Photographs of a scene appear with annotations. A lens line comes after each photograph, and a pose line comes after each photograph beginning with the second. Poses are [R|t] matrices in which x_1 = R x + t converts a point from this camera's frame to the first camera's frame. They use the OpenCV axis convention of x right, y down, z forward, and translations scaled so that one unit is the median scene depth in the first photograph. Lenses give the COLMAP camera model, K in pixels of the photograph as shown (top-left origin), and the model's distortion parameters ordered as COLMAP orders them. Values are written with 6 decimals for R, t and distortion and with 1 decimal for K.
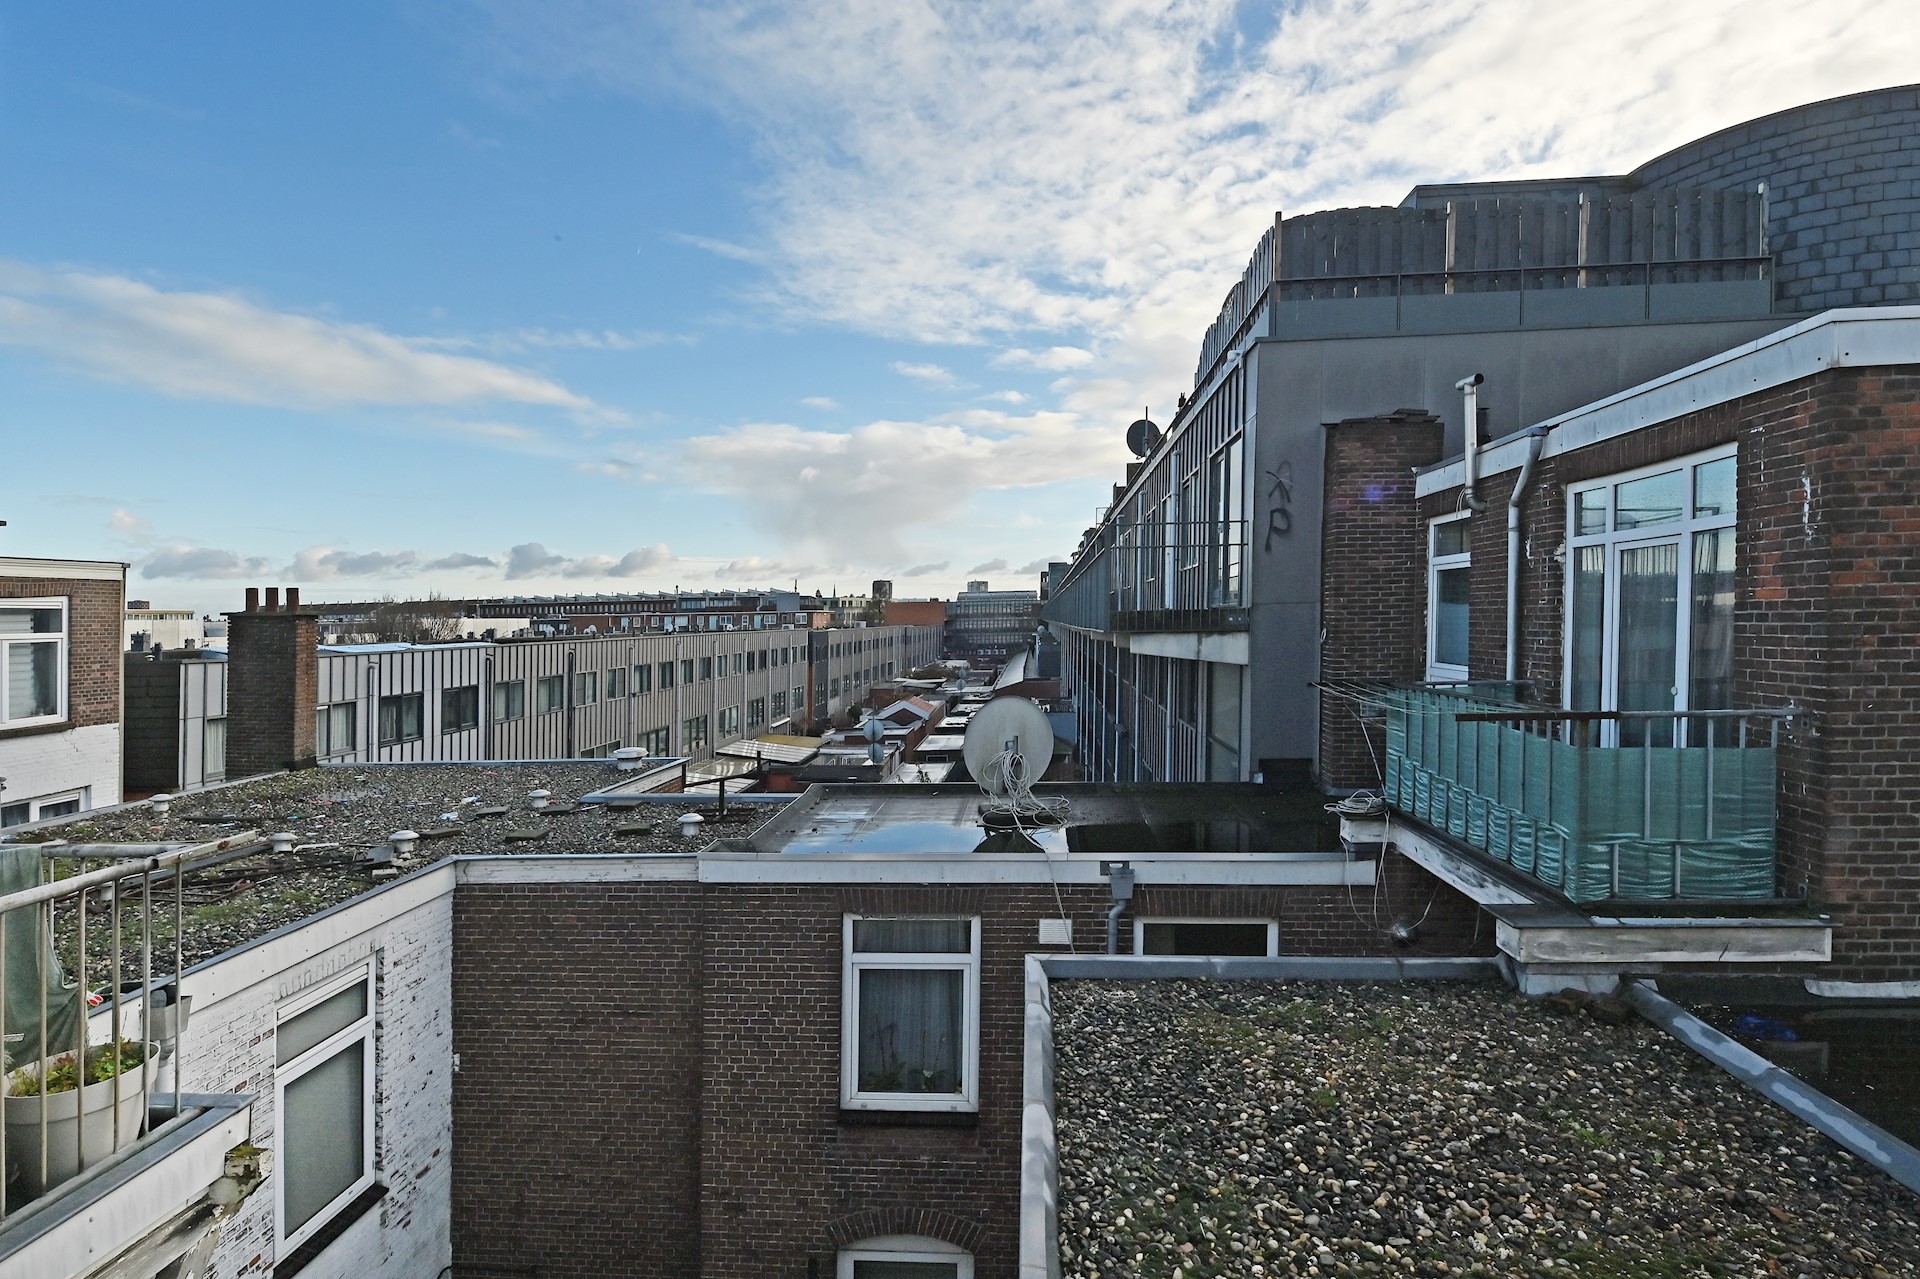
lens RADIAL K [[968.0, 0, 871.7], [0, 968.0, 650.6], [0, 0, 1]] dist [-0.006443, -0.000937]
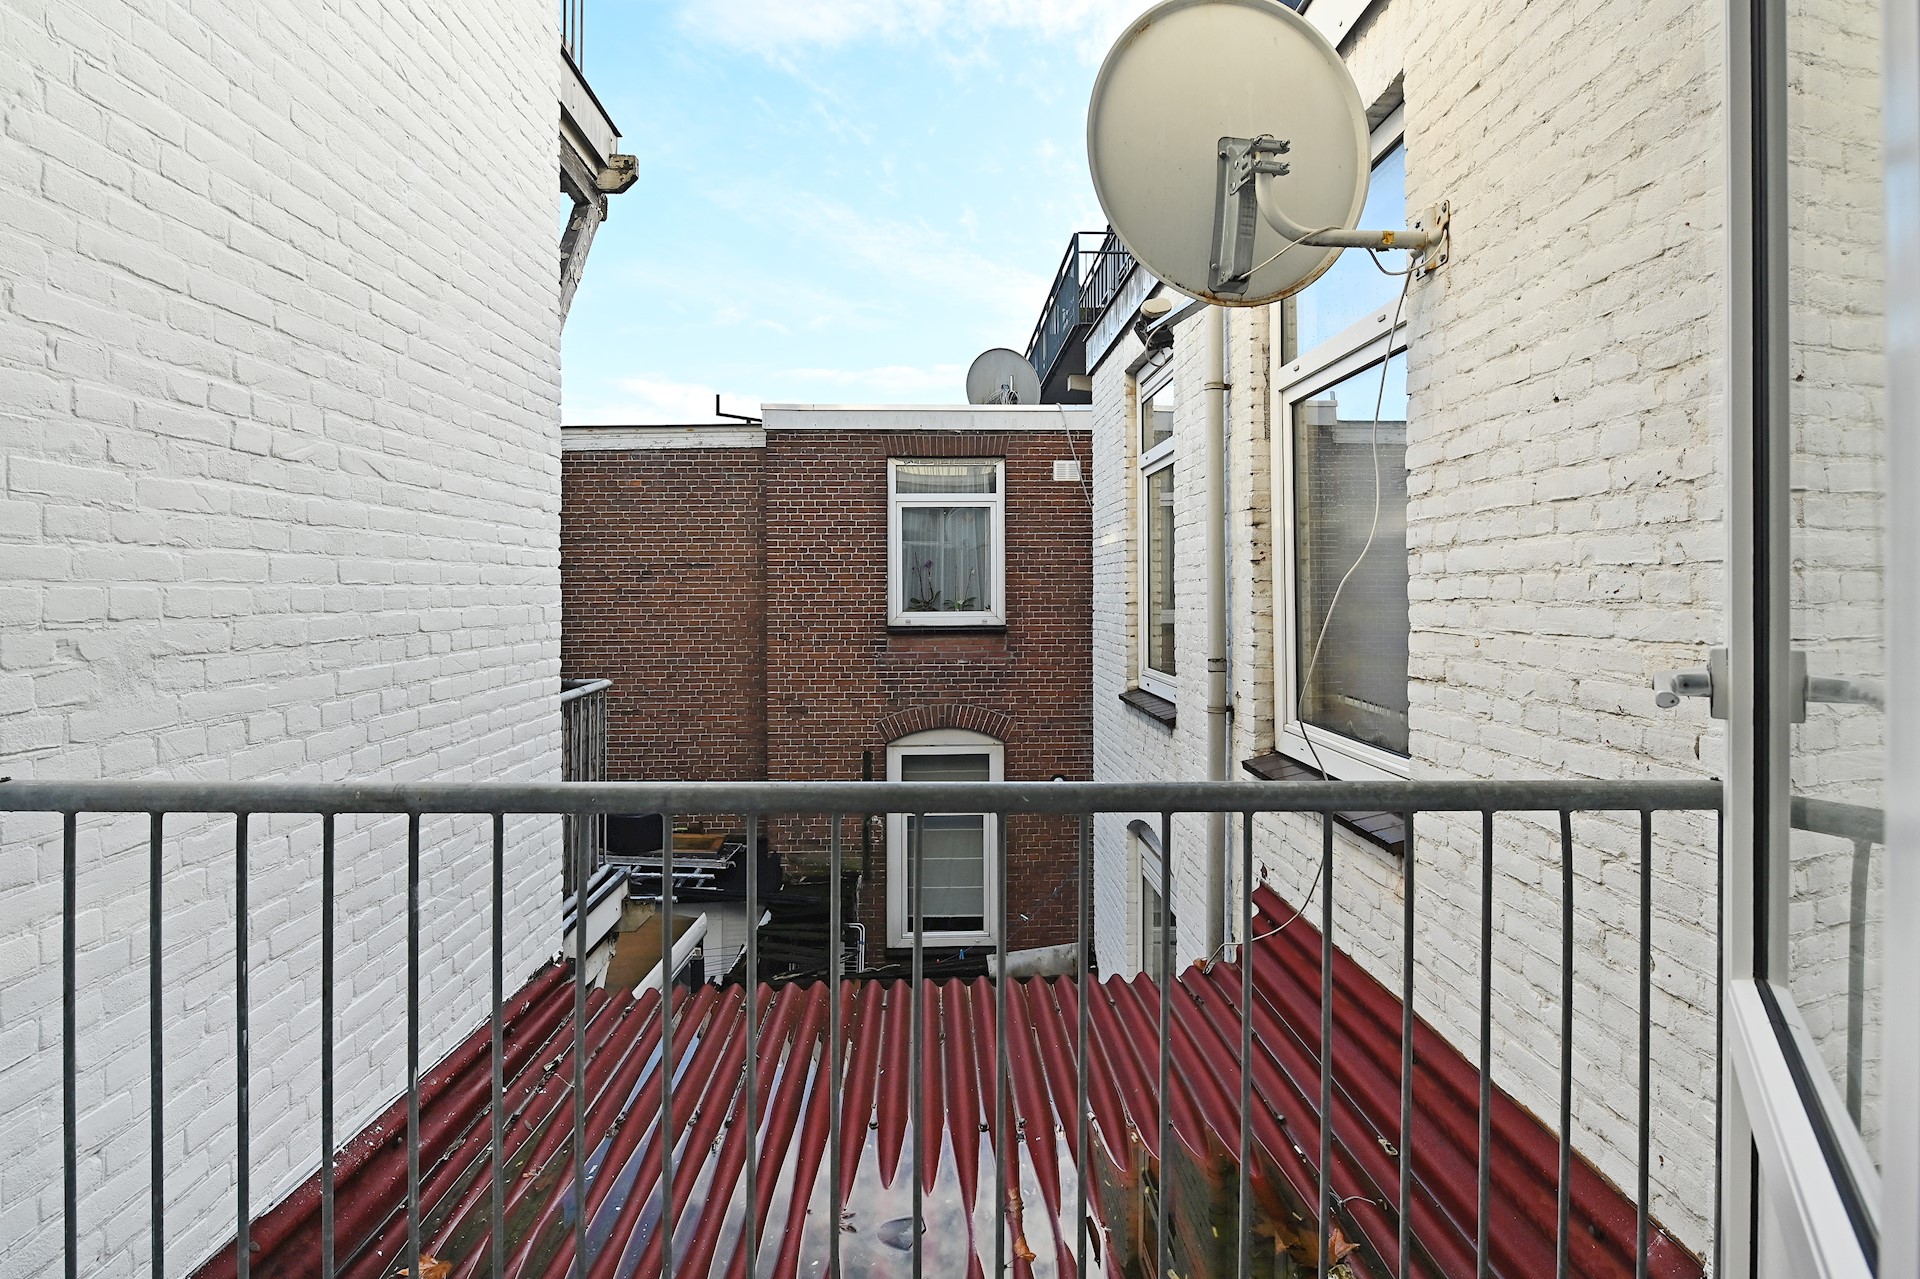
lens RADIAL K [[968.0, 0, 901.7], [0, 968.0, 607.2], [0, 0, 1]] dist [-0.006443, -0.000937]
pose [[0.990080, -0.007279, 0.140315, -0.178448], [0.010074, 0.999765, -0.019215, 0.475846], [-0.140142, 0.020438, 0.989921, -0.146826]]
